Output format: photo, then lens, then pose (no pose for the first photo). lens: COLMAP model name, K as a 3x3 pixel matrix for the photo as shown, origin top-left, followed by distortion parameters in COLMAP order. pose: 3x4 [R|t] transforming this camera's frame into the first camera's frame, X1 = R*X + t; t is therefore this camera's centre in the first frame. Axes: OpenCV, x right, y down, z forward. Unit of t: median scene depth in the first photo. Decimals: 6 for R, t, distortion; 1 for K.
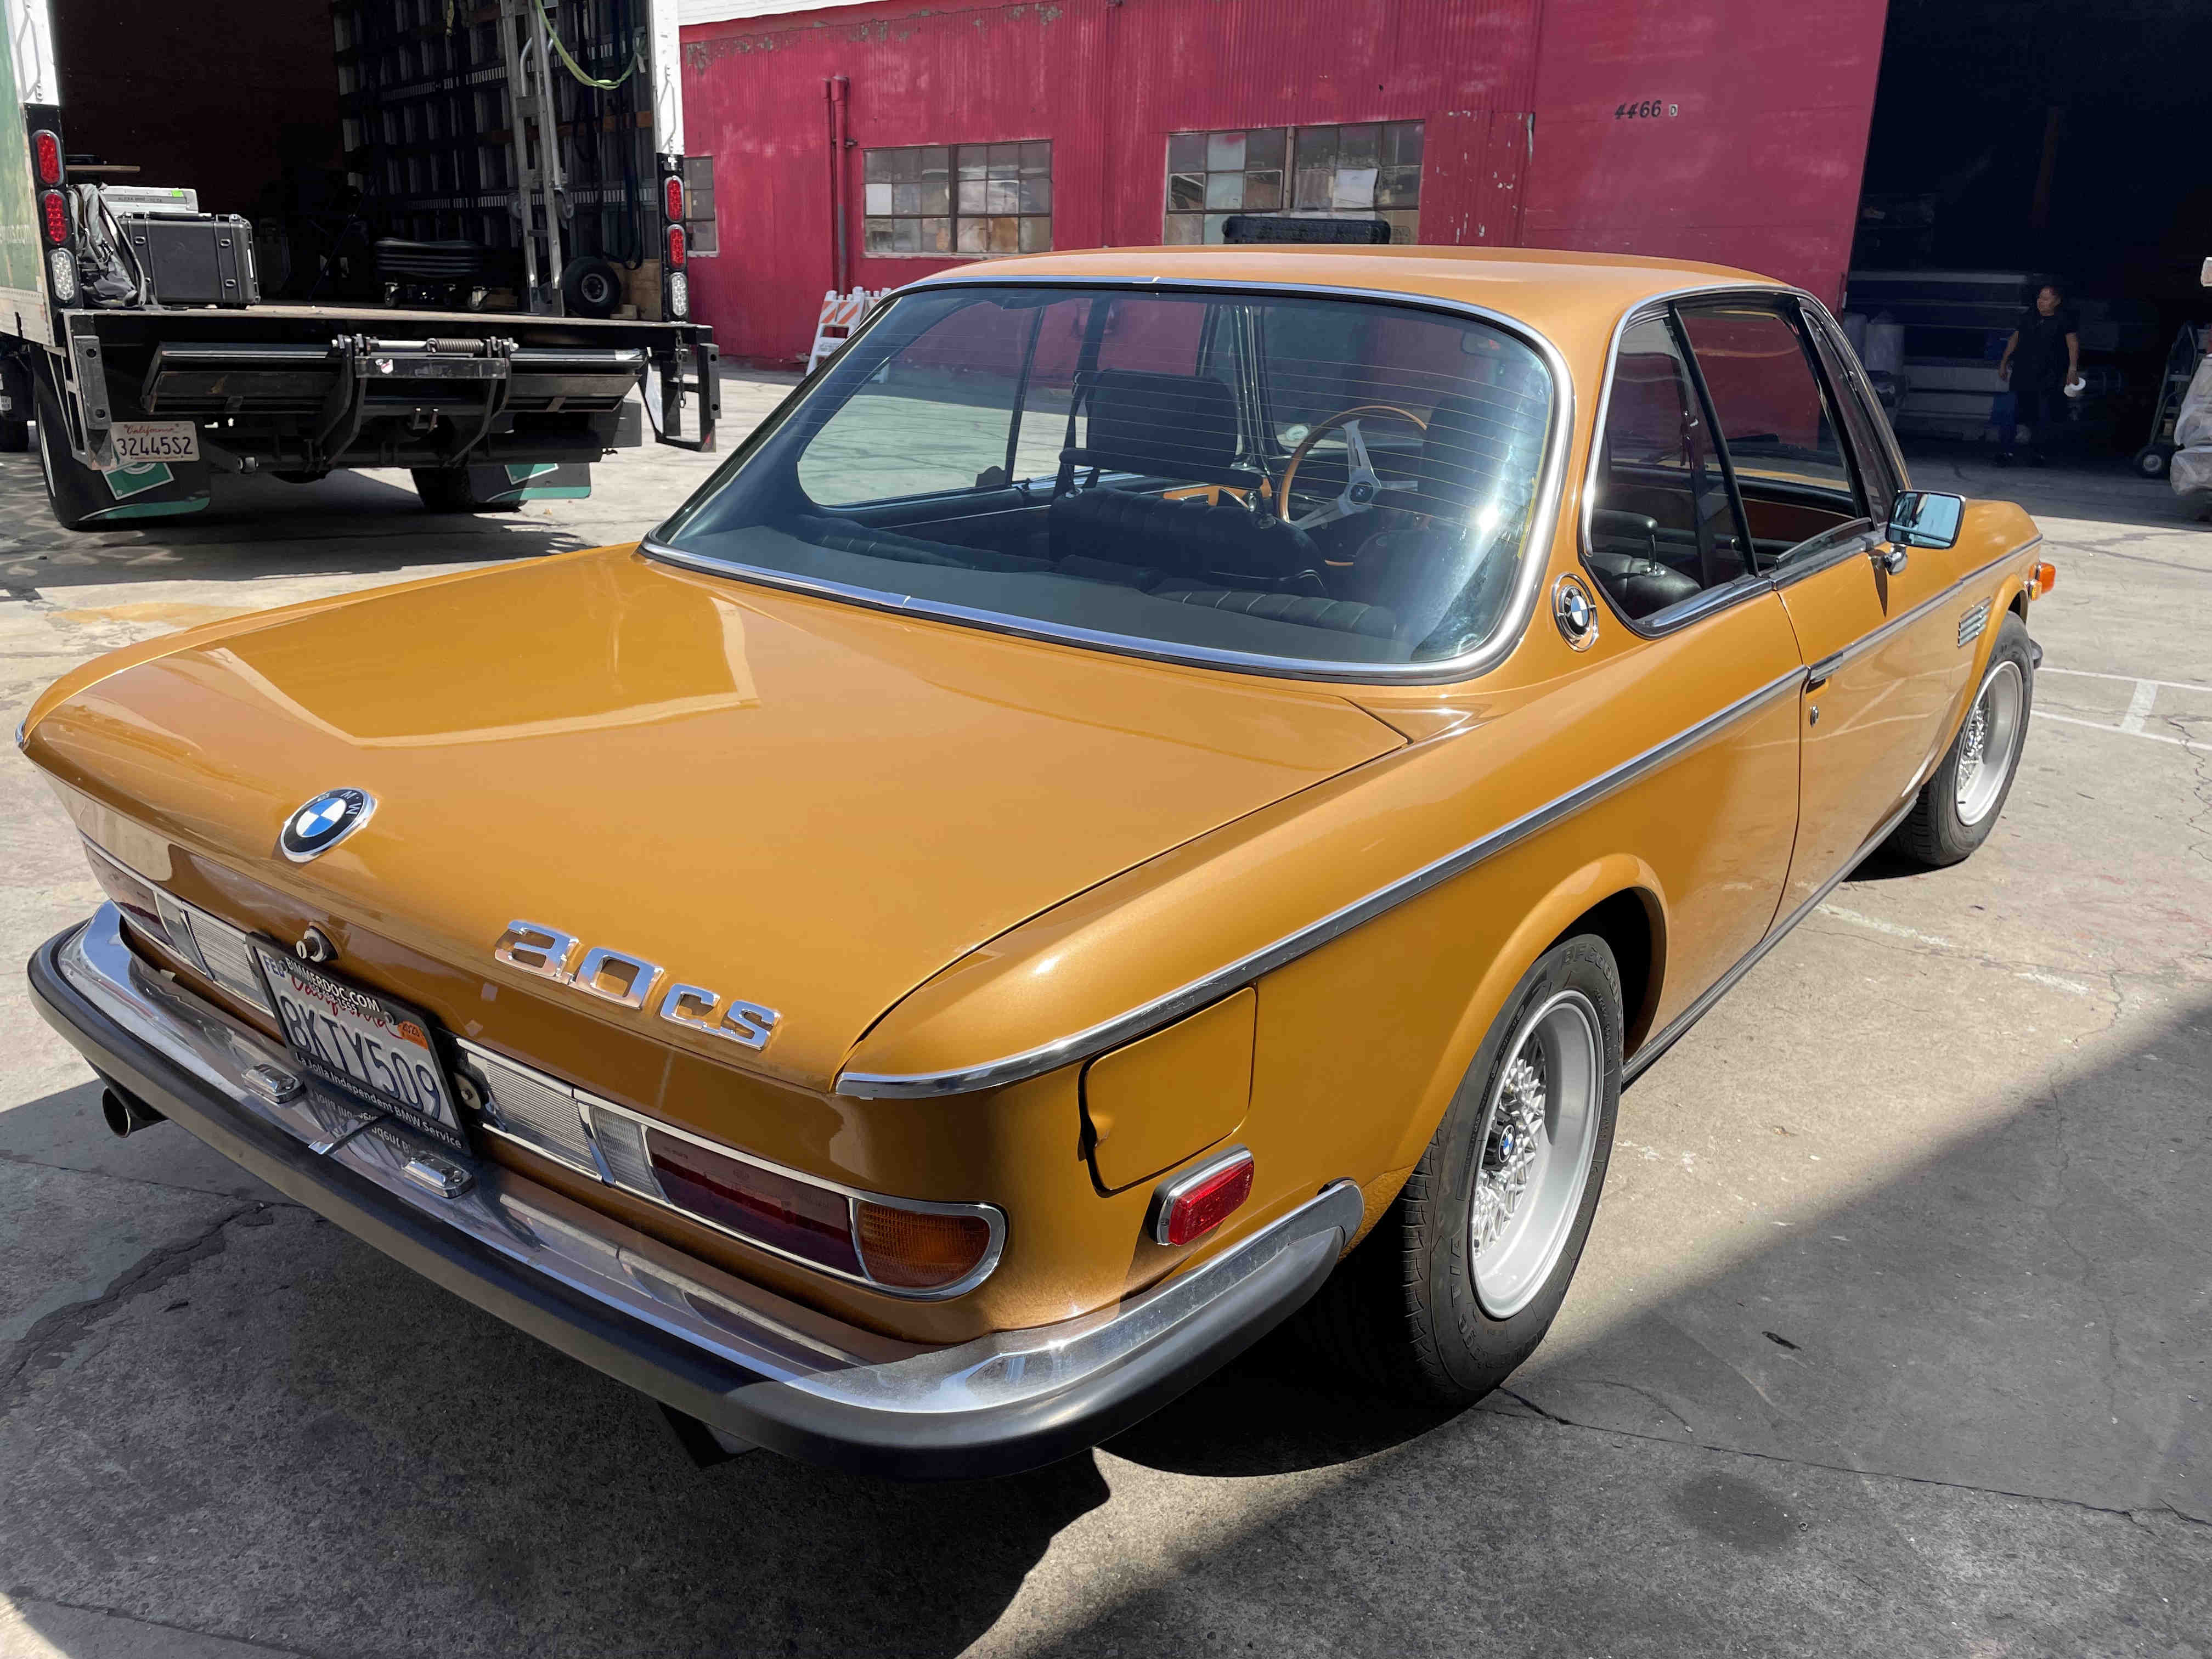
lens RADIAL K [[1704.5, 0, 1118.0], [0, 1704.5, 834.1], [0, 0, 1]] dist [-0.010360, -0.010276]
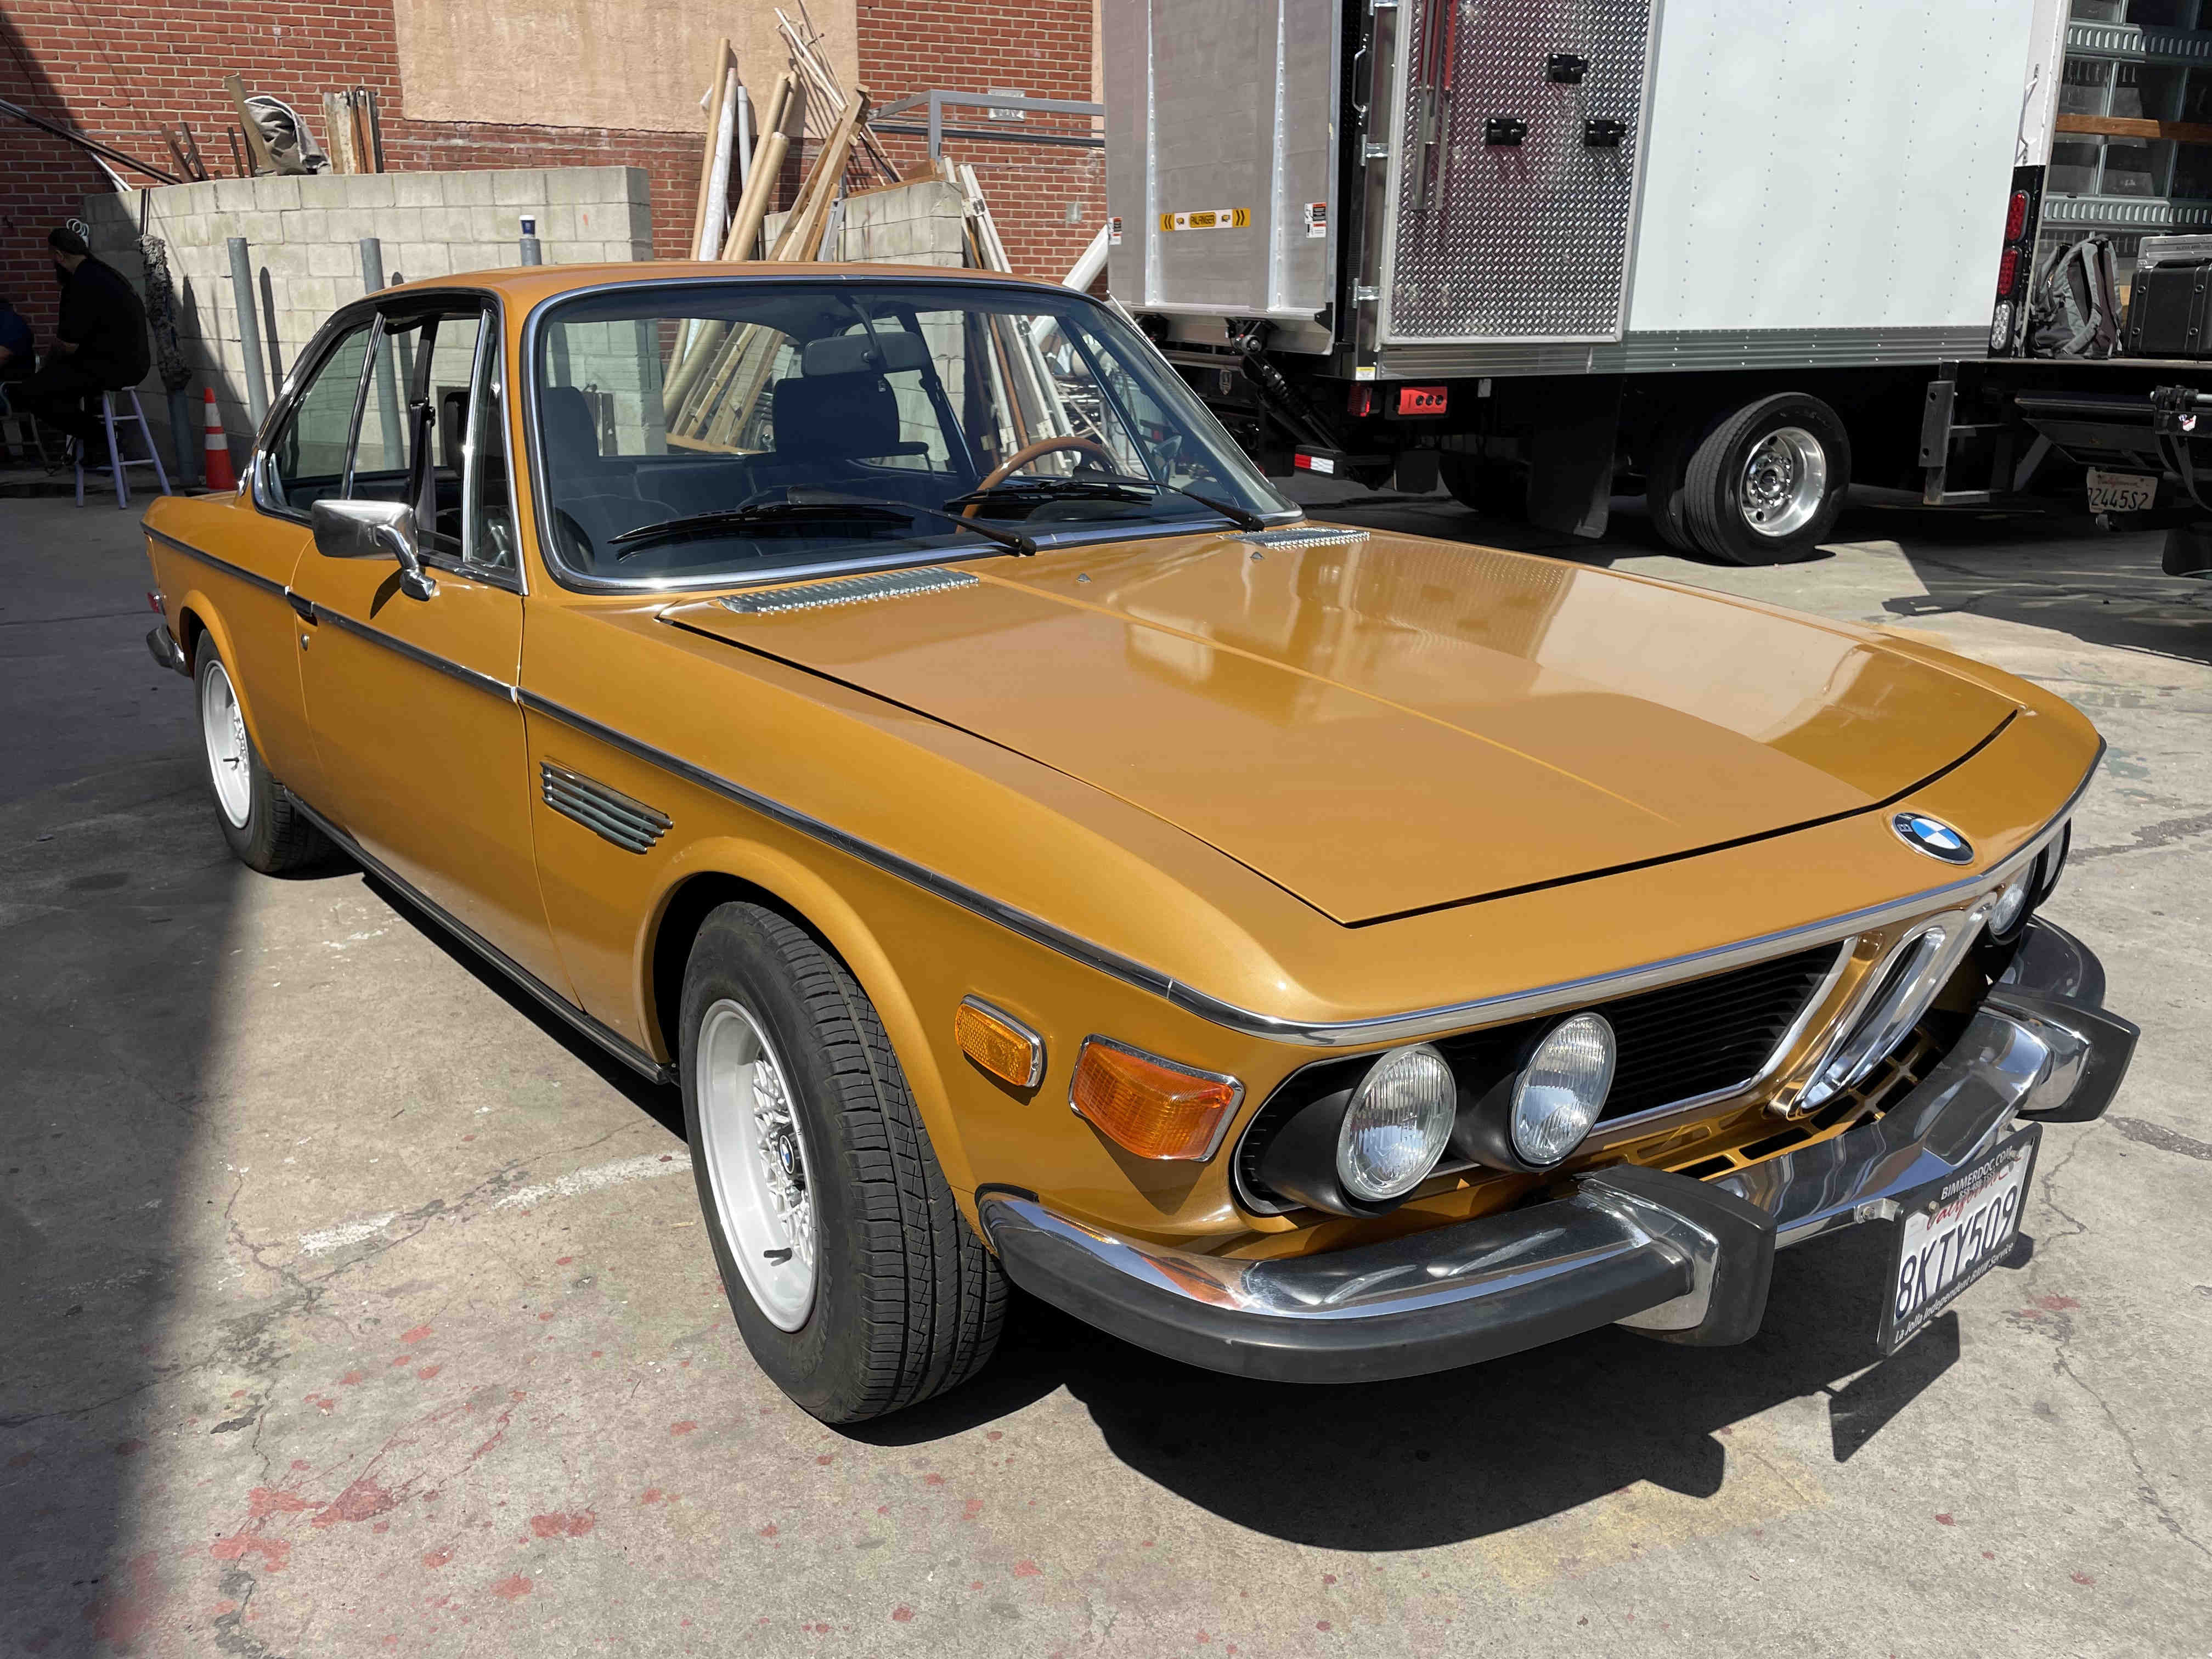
lens RADIAL K [[1704.5, 0, 1118.0], [0, 1704.5, 834.1], [0, 0, 1]] dist [-0.010360, -0.010276]
pose [[-0.245627, 0.266148, -0.932112, 1.051177], [-0.303534, 0.892097, 0.334709, -0.390075], [0.920616, 0.365142, -0.138337, 1.277879]]
